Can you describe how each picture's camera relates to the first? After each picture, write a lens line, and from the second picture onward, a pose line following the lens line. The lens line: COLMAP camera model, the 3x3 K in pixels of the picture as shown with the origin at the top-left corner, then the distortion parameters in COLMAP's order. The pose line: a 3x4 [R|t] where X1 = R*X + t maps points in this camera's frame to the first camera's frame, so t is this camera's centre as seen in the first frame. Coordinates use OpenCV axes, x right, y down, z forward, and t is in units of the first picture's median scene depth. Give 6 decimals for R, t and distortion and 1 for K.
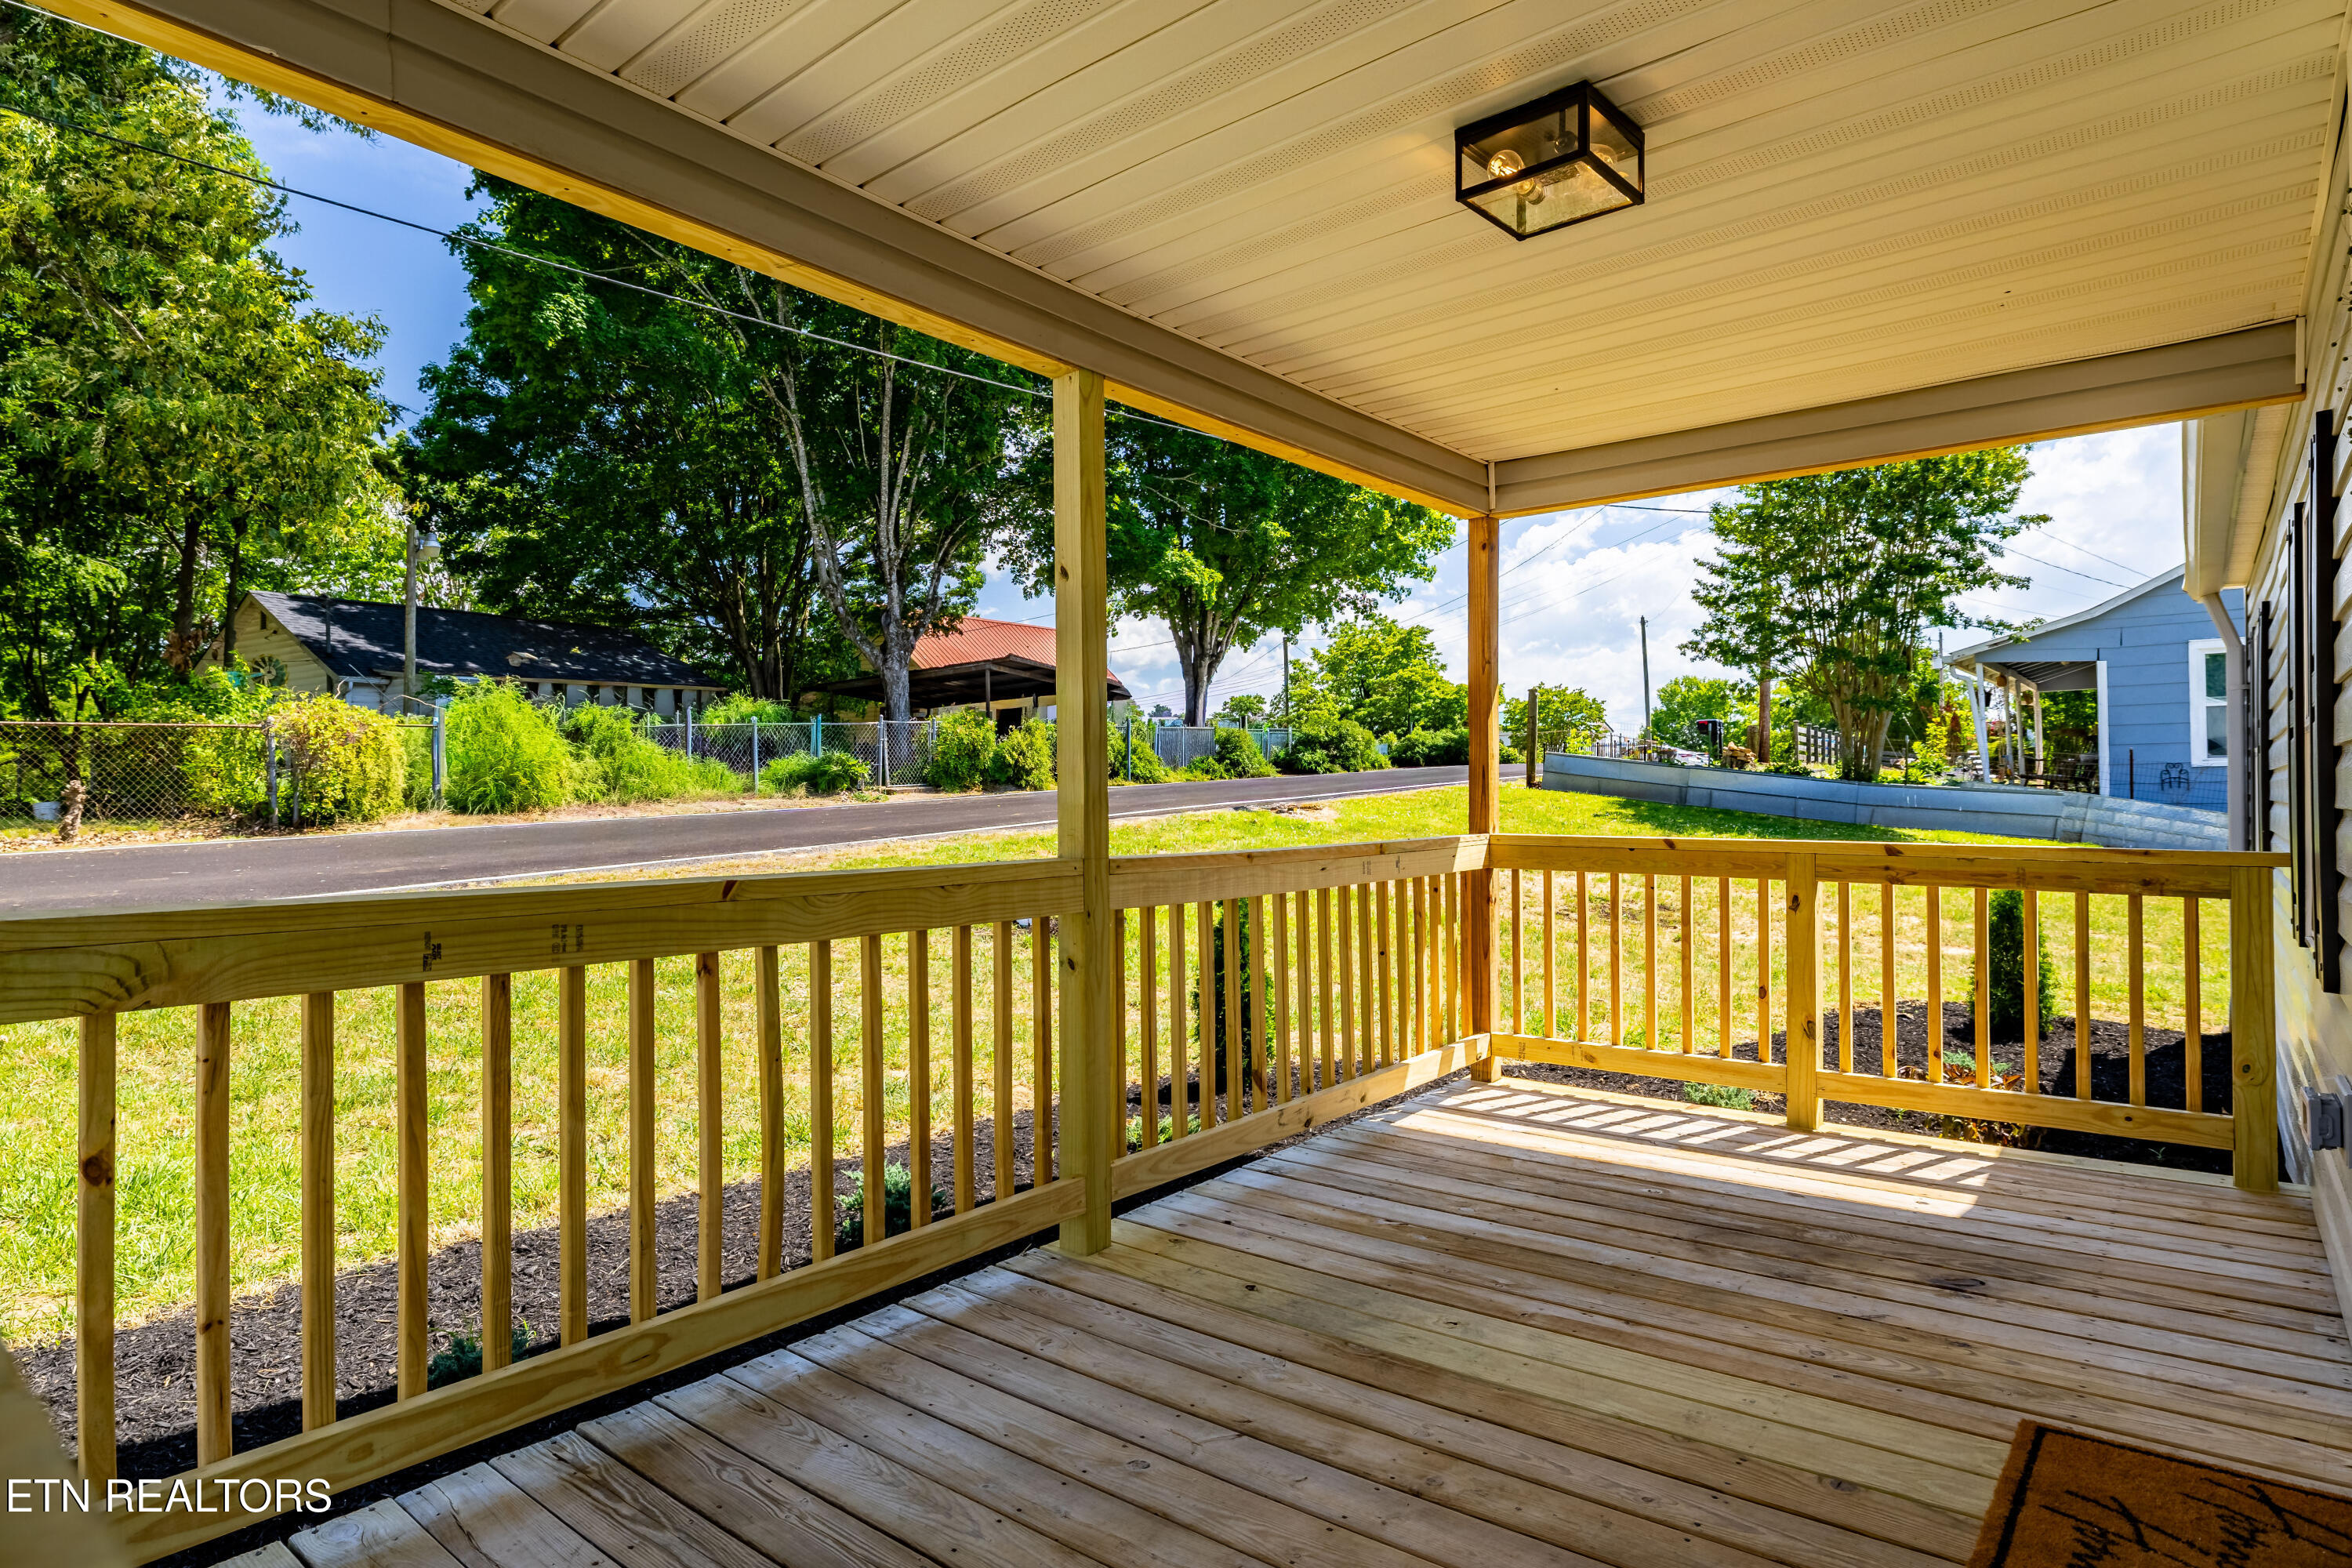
lens RADIAL K [[1289.4, 0, 1164.1], [0, 1289.4, 785.3], [0, 0, 1]] dist [-0.006848, -0.000266]
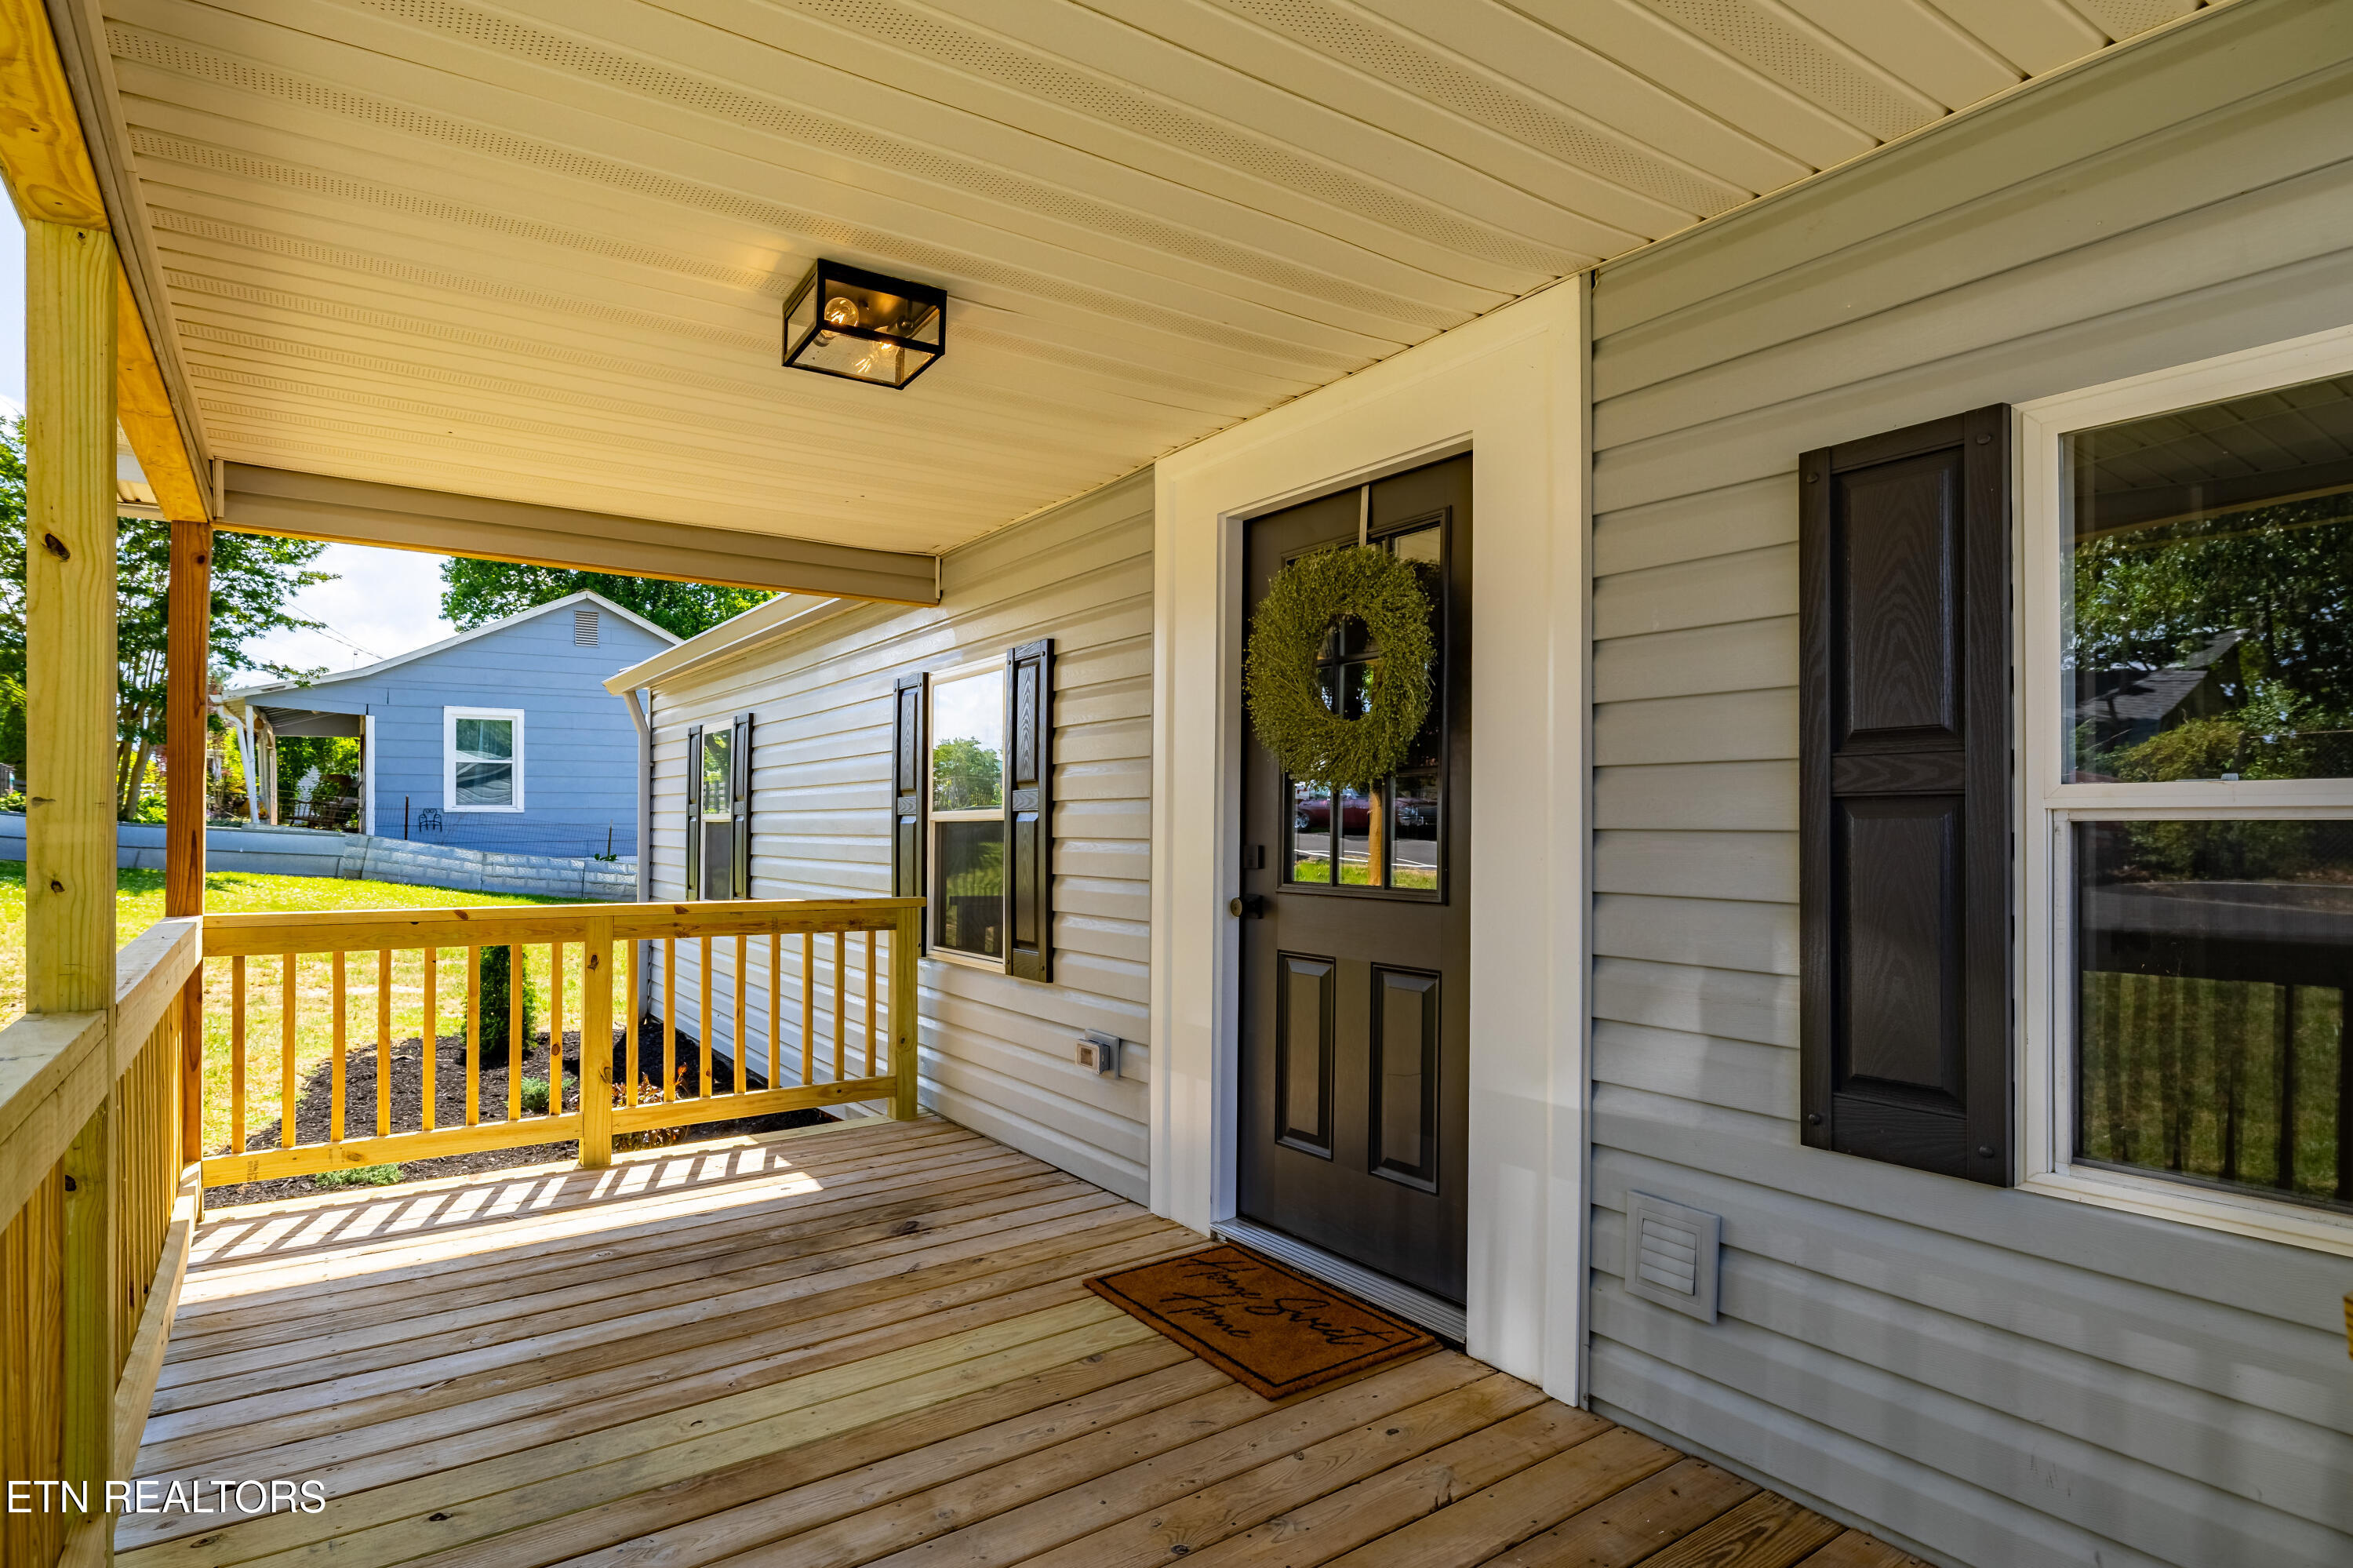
lens RADIAL K [[1227.4, 0, 1114.1], [0, 1227.4, 820.1], [0, 0, 1]] dist [-0.000412, -0.002031]
pose [[0.293499, 0.007292, 0.955932, -0.492723], [-0.009875, 0.999941, -0.004596, -0.037202], [-0.955908, -0.008091, 0.293554, 0.353058]]
